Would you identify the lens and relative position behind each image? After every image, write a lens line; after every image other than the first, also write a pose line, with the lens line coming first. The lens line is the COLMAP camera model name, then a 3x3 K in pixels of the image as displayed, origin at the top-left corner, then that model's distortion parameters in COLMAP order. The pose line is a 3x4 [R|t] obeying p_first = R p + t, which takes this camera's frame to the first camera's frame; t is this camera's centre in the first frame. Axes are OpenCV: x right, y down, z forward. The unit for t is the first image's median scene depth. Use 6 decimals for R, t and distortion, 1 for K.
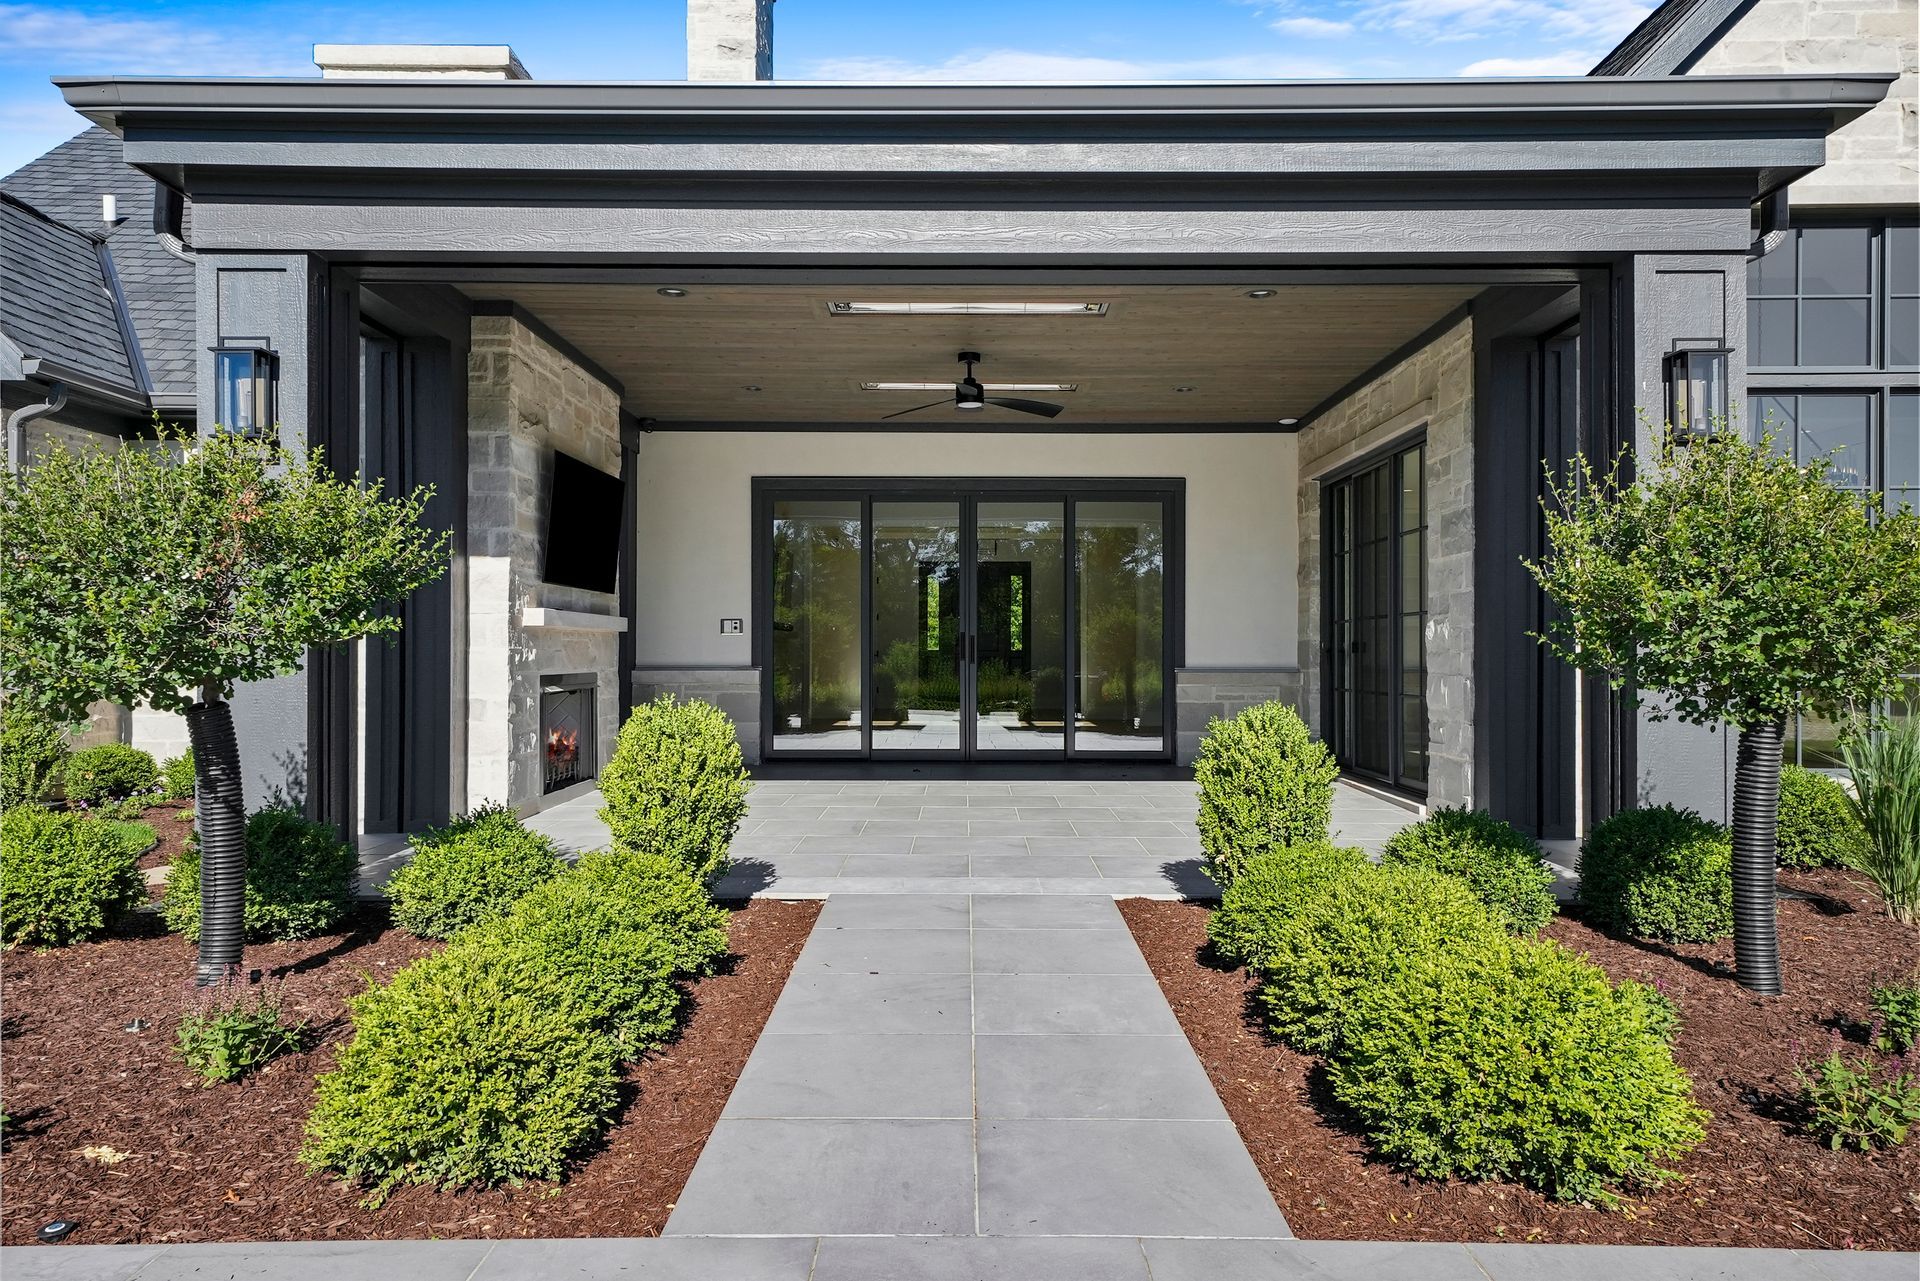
lens RADIAL K [[1257.1, 0, 960.7], [0, 1257.1, 651.6], [0, 0, 1]] dist [0.016179, 0.001815]
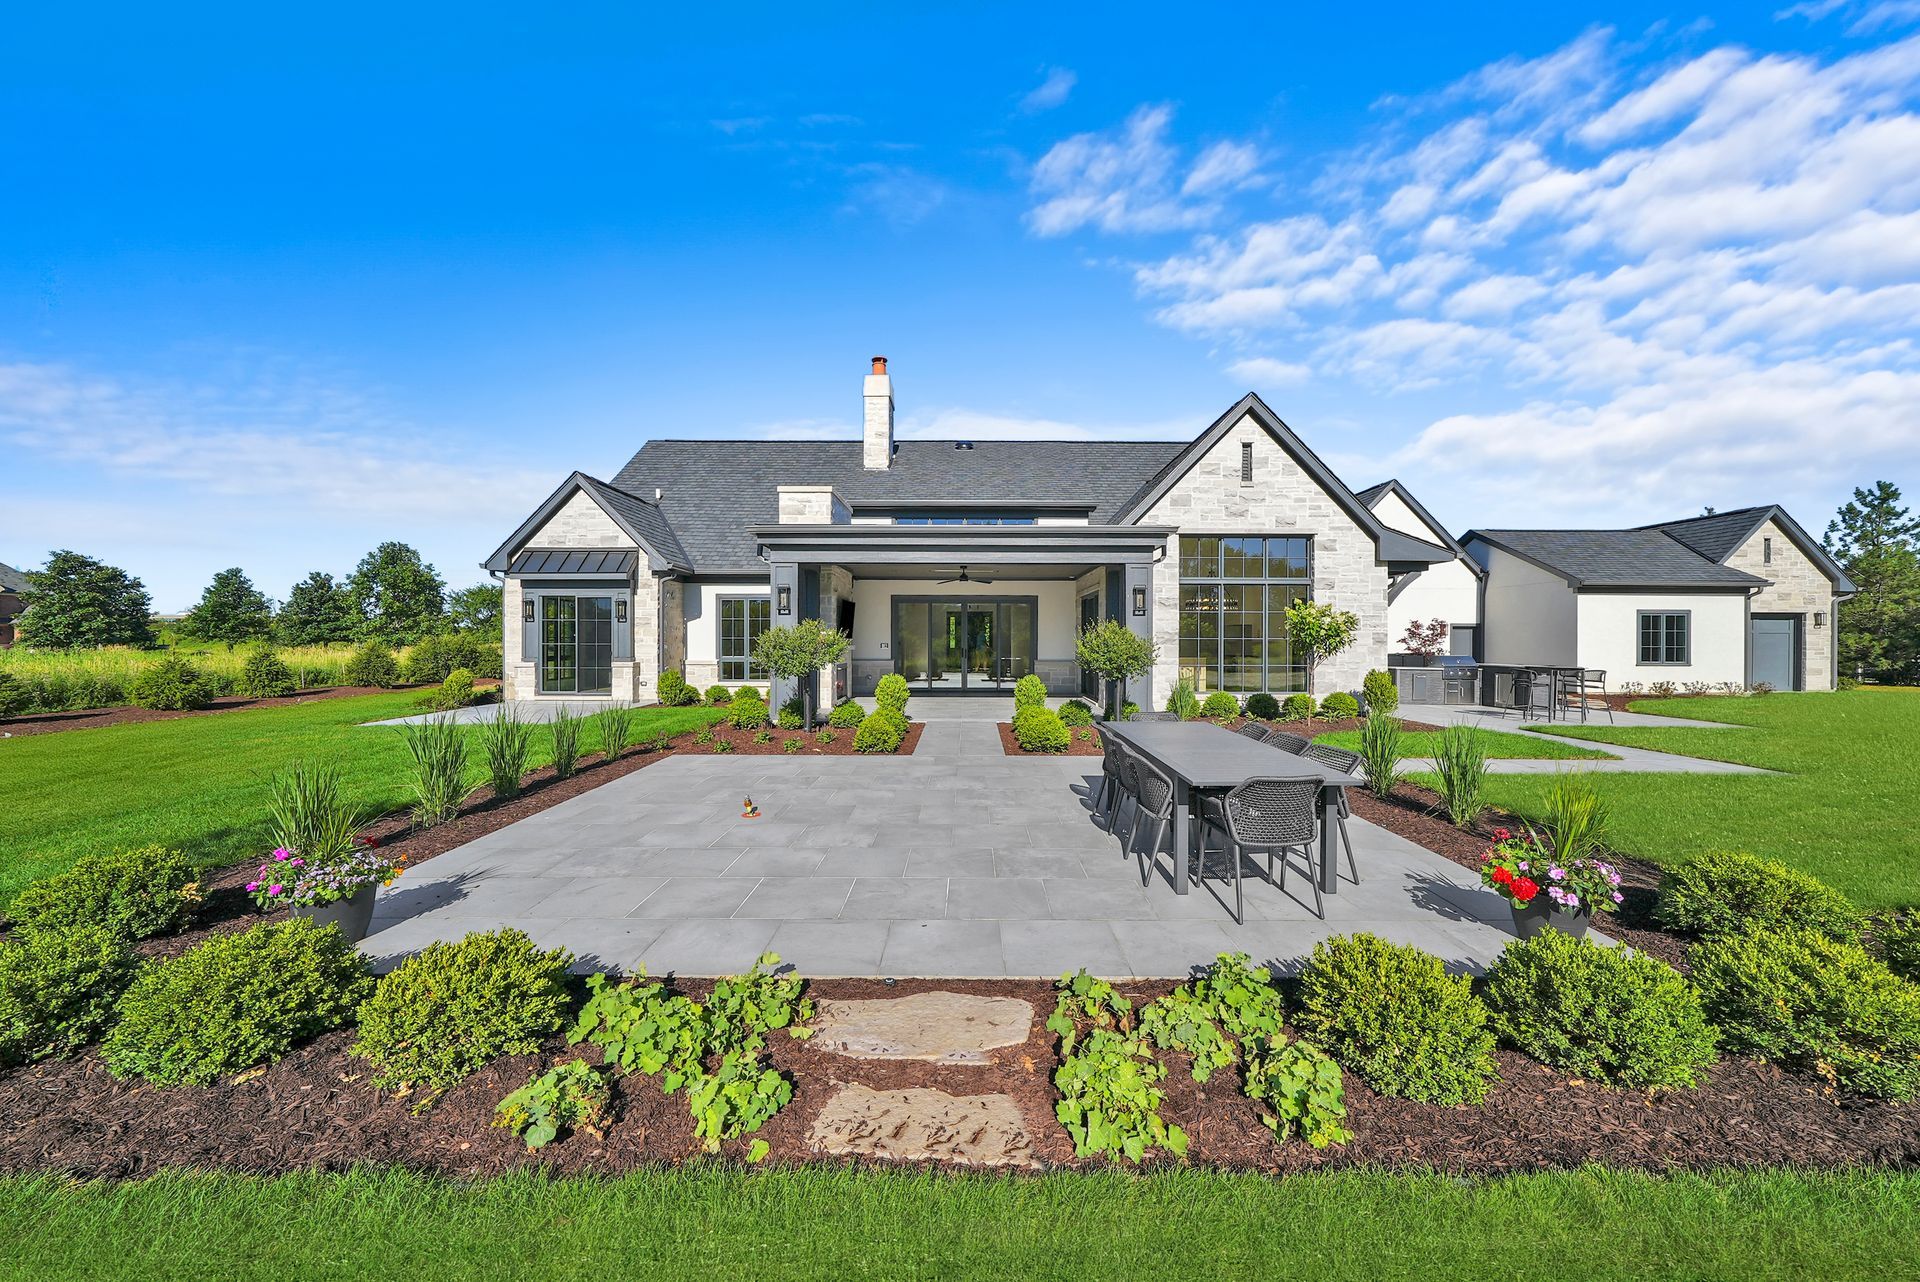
lens RADIAL K [[726.4, 0, 958.8], [0, 726.4, 637.6], [0, 0, 1]] dist [-0.001619, 0.000028]
pose [[0.999985, 0.001054, -0.005282, 0.006758], [-0.001038, 0.999995, 0.003022, -0.062132], [0.005285, -0.003016, 0.999981, -0.985009]]
